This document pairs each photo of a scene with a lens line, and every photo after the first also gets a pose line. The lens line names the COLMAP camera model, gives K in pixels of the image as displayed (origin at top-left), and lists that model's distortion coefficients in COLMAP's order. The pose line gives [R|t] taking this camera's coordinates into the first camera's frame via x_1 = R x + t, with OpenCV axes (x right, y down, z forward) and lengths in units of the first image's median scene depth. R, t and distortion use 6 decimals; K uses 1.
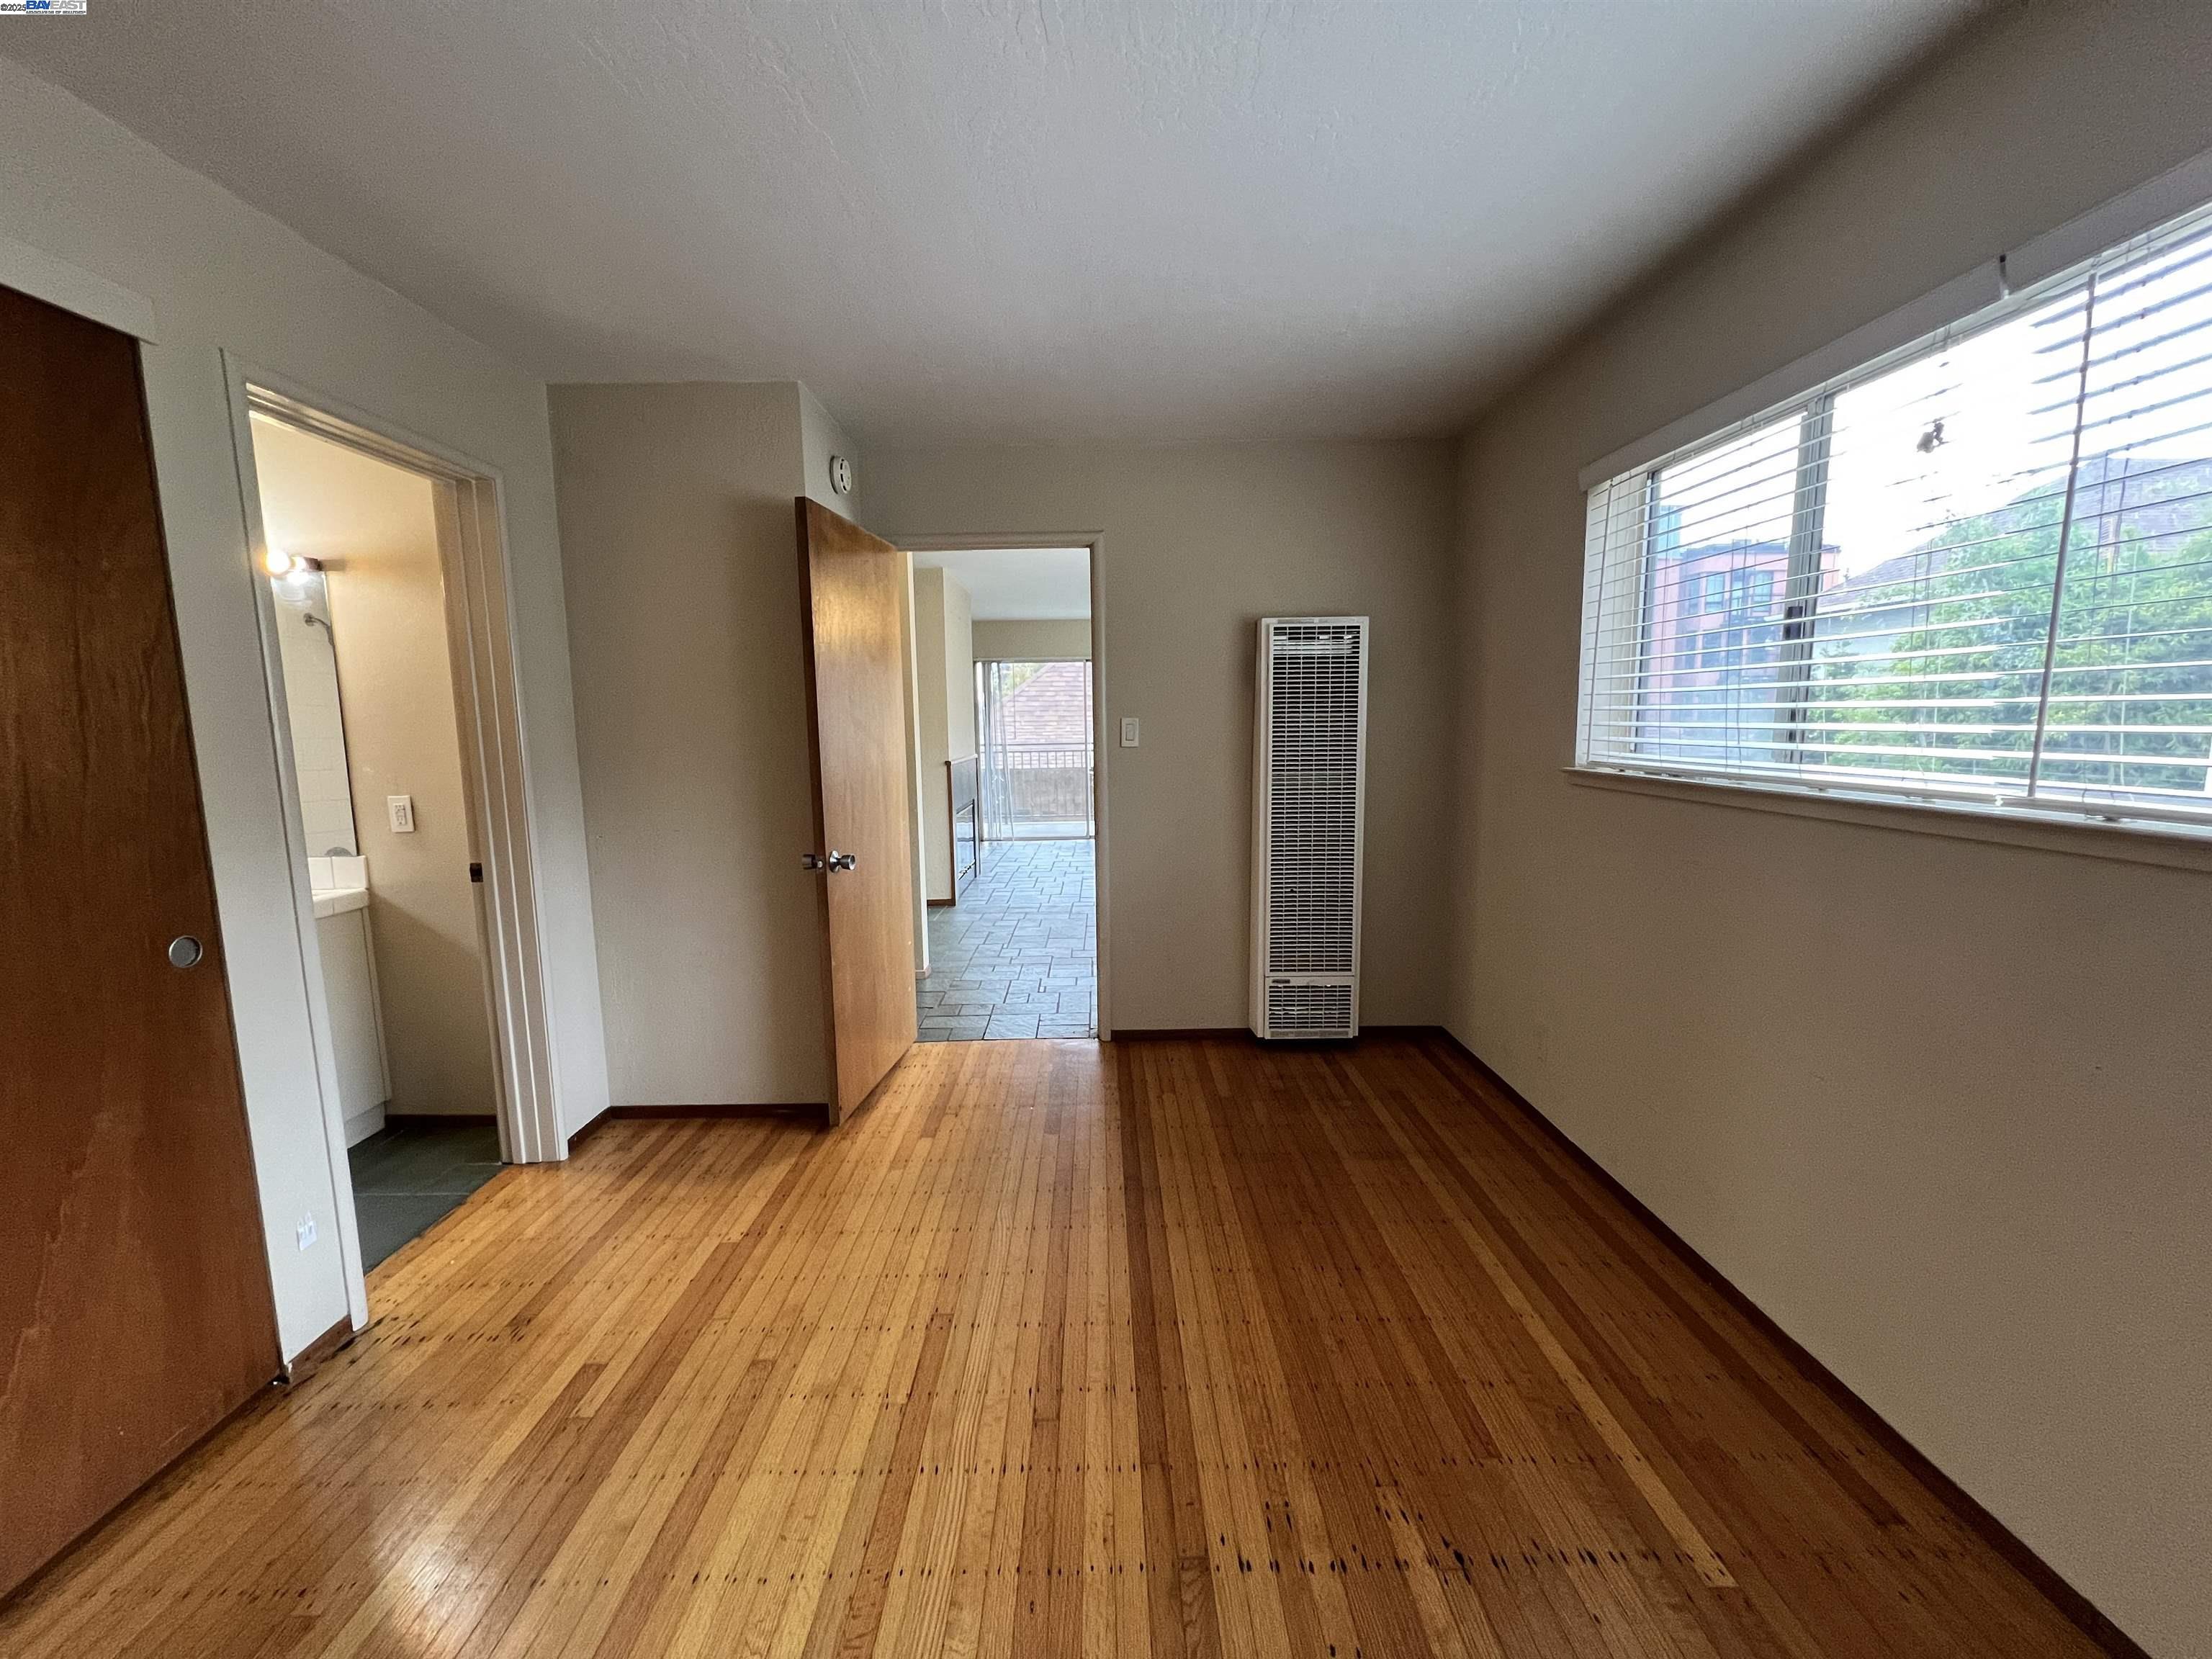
lens RADIAL K [[881.1, 0, 1100.5], [0, 881.1, 829.5], [0, 0, 1]] dist [-0.002531, 0.000452]
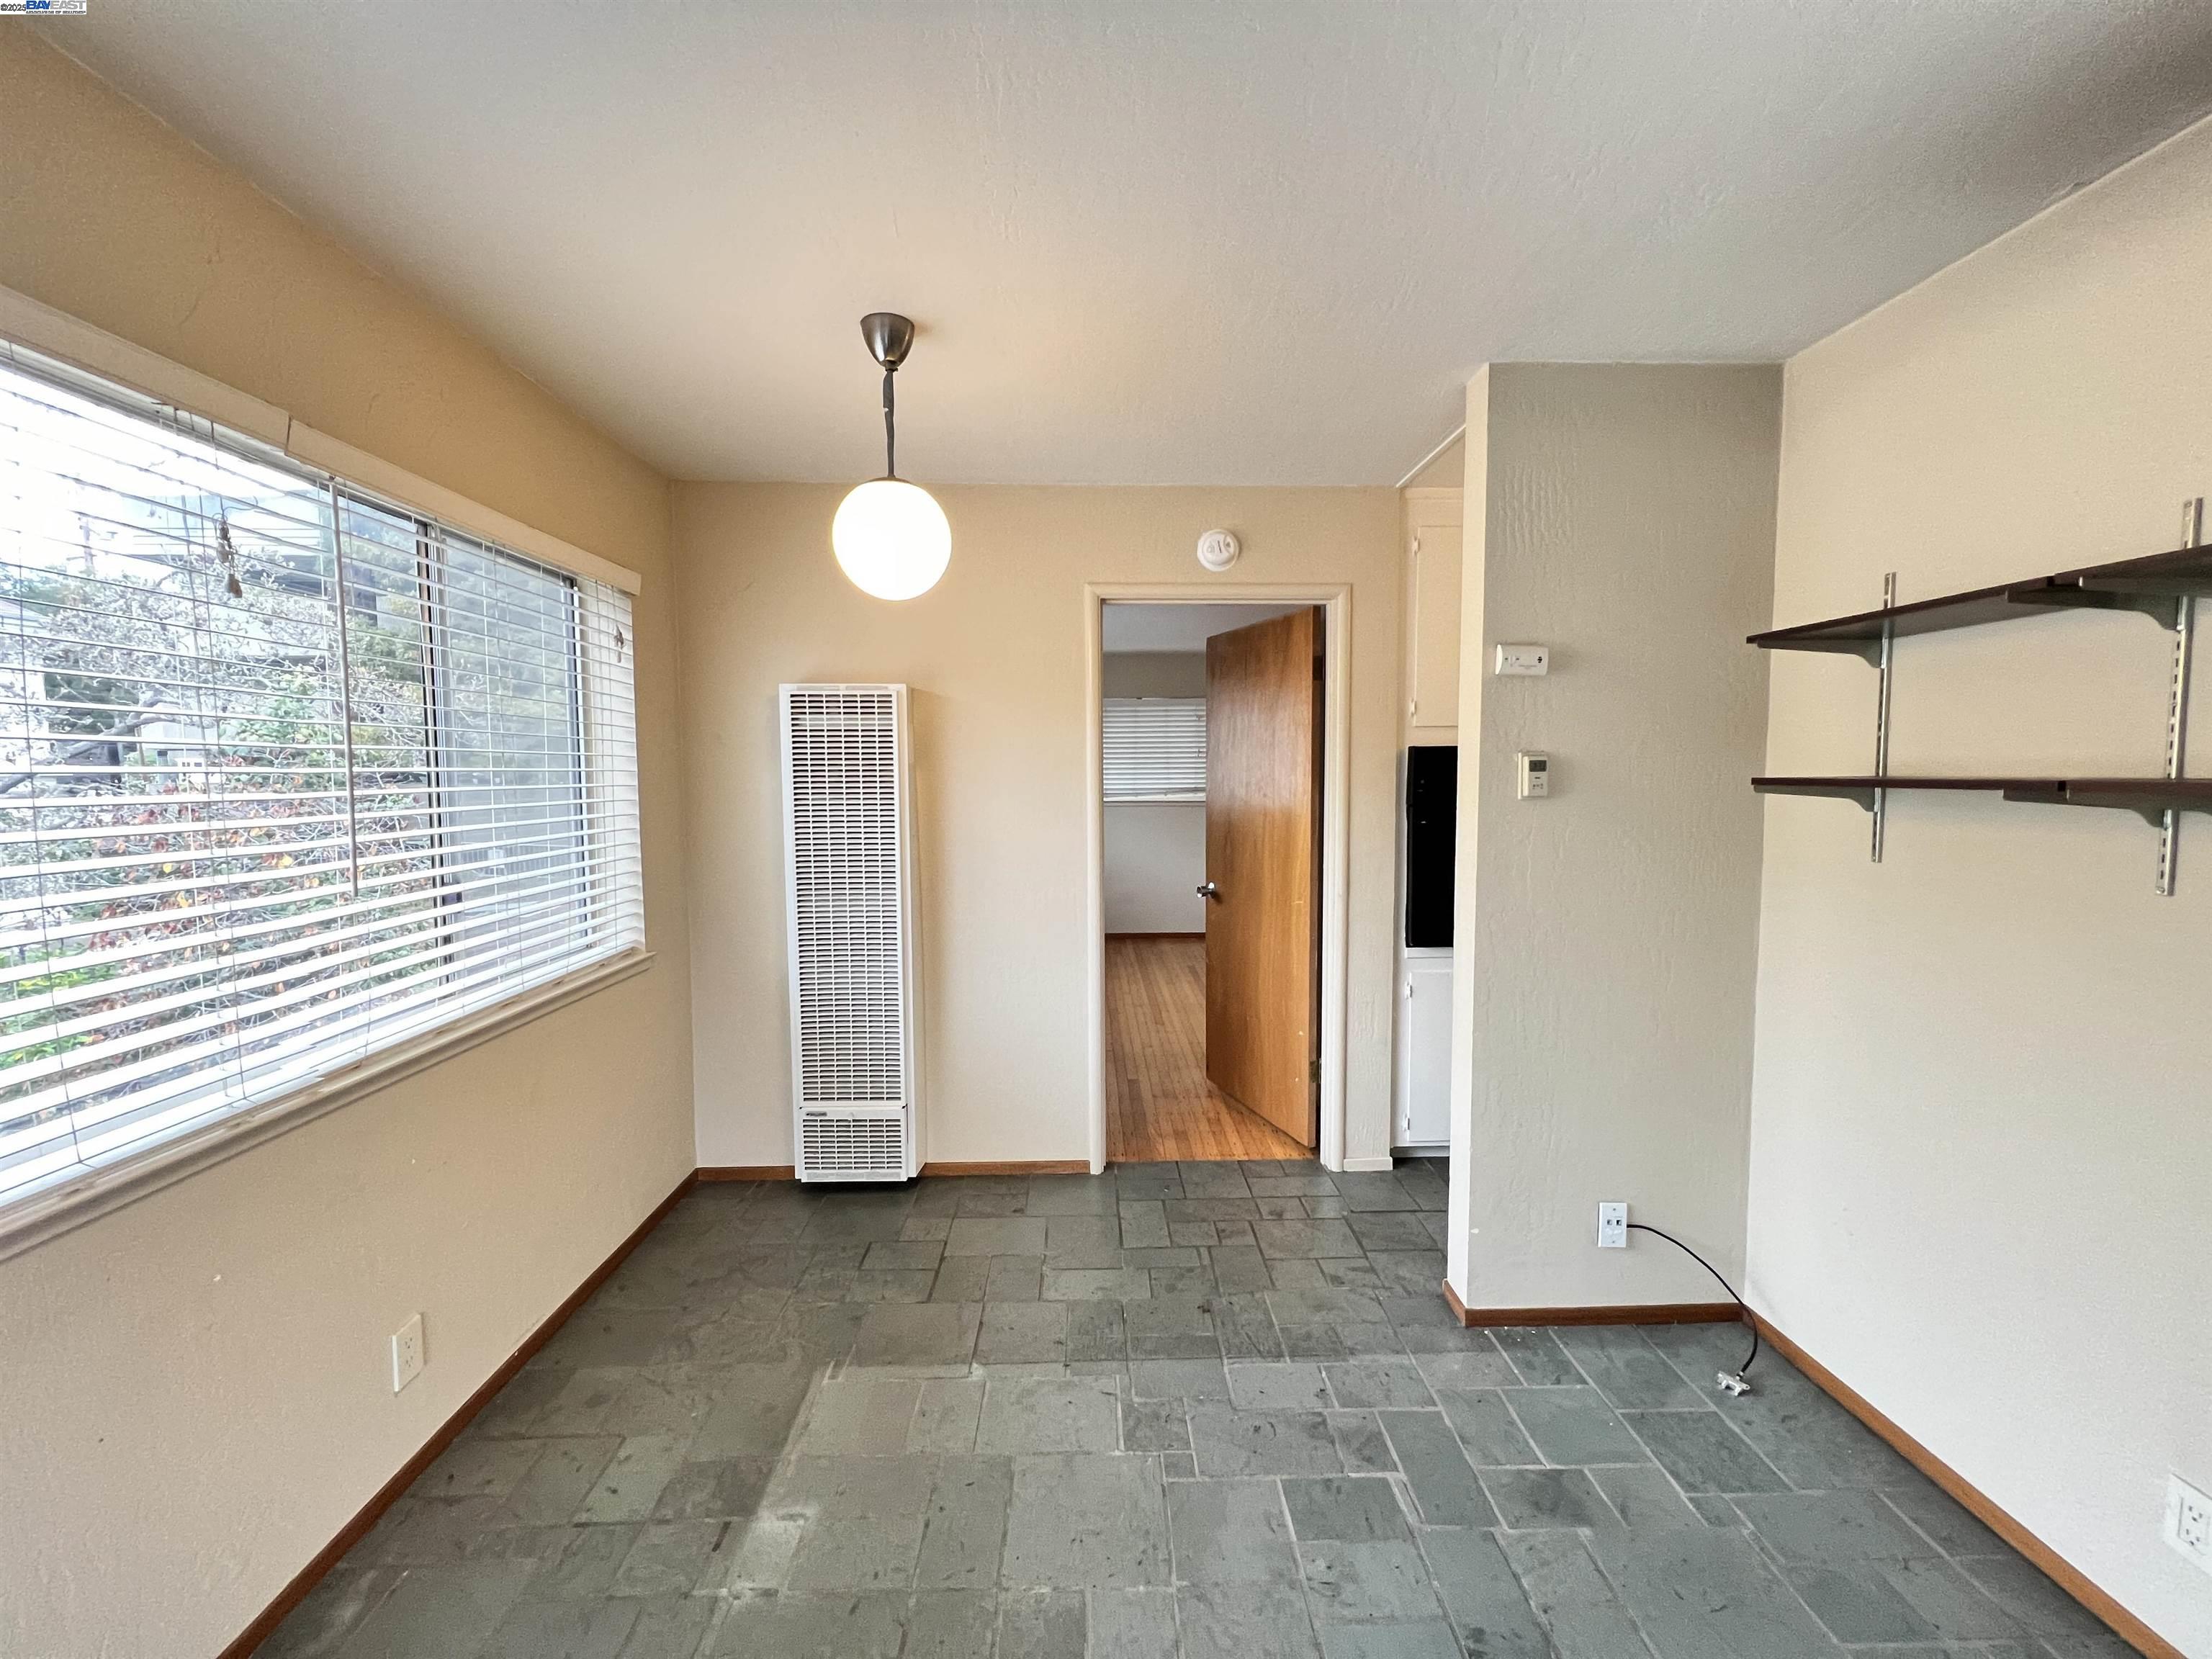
lens RADIAL K [[881.1, 0, 1107.5], [0, 881.1, 829.9], [0, 0, 1]] dist [-0.002531, 0.000452]
pose [[0.999776, 0.006449, 0.020175, 0.617548], [-0.005271, 0.998306, -0.057942, -0.065356], [-0.020514, 0.057823, 0.998116, 0.192884]]
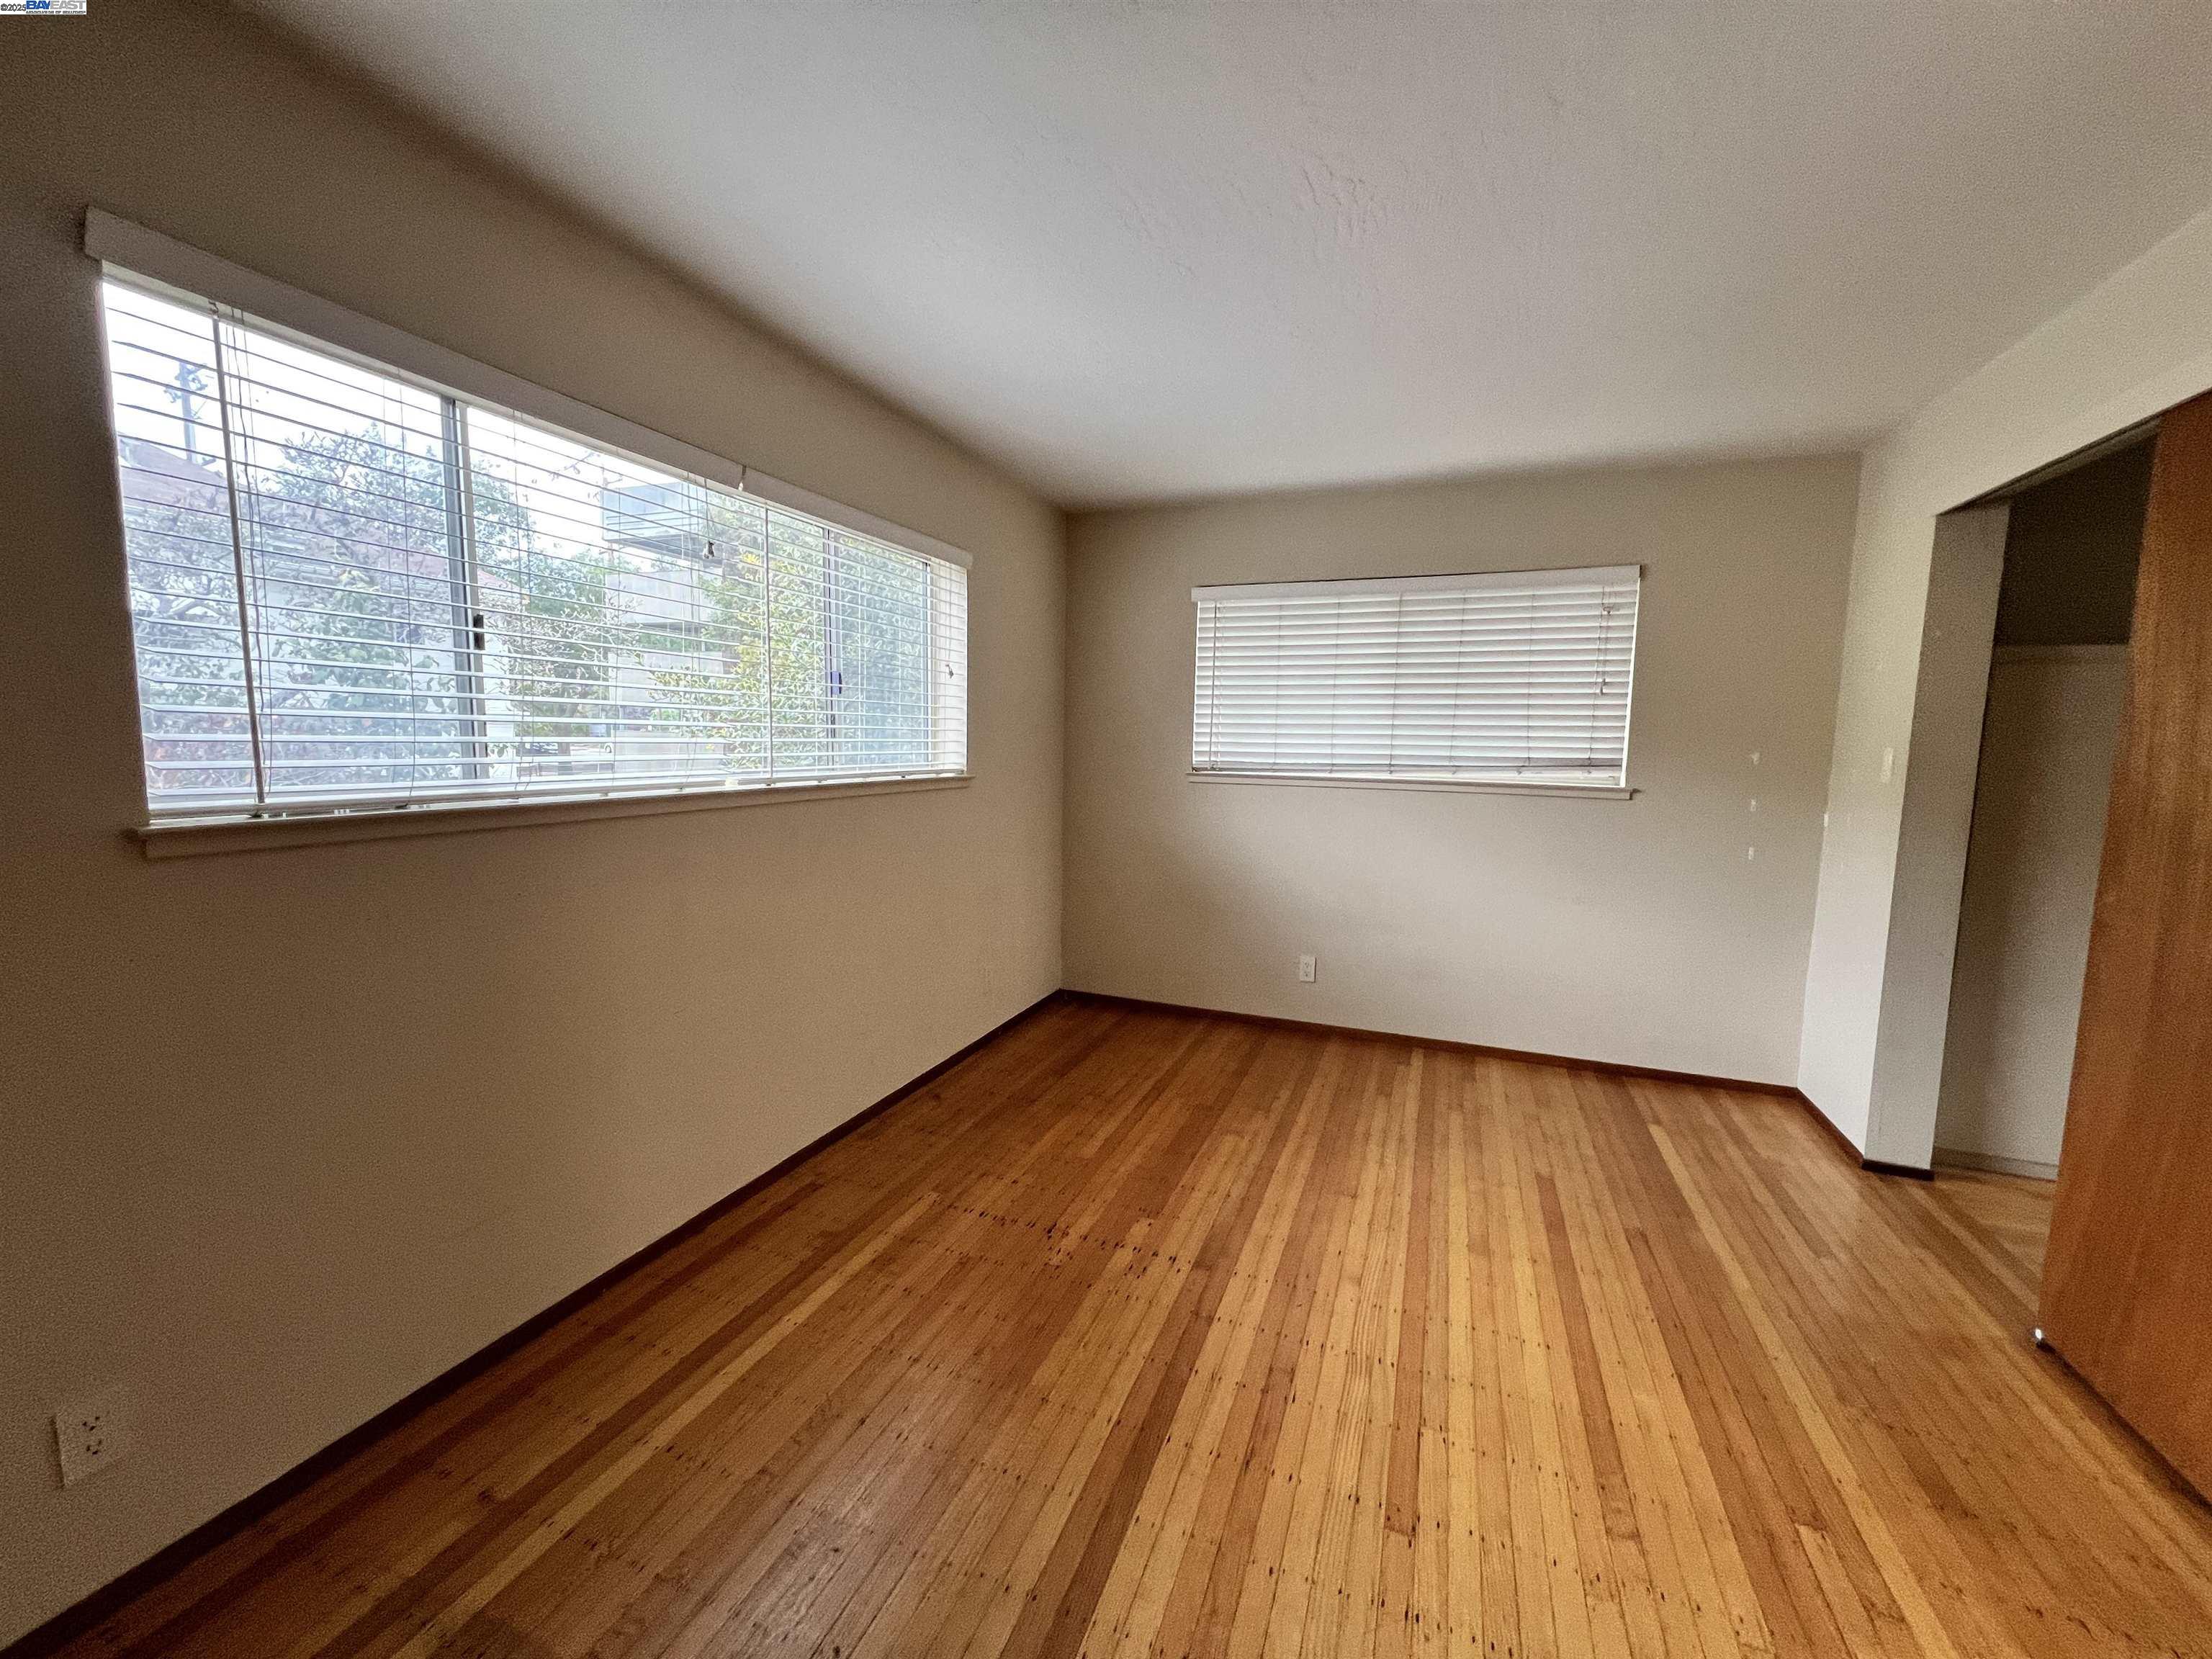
lens RADIAL K [[881.1, 0, 1099.5], [0, 881.1, 824.7], [0, 0, 1]] dist [-0.002531, 0.000452]
pose [[-0.928295, -0.039808, 0.369707, -0.147684], [0.041573, 0.976908, 0.209575, -0.153335], [-0.369513, 0.209917, -0.905205, 1.249191]]
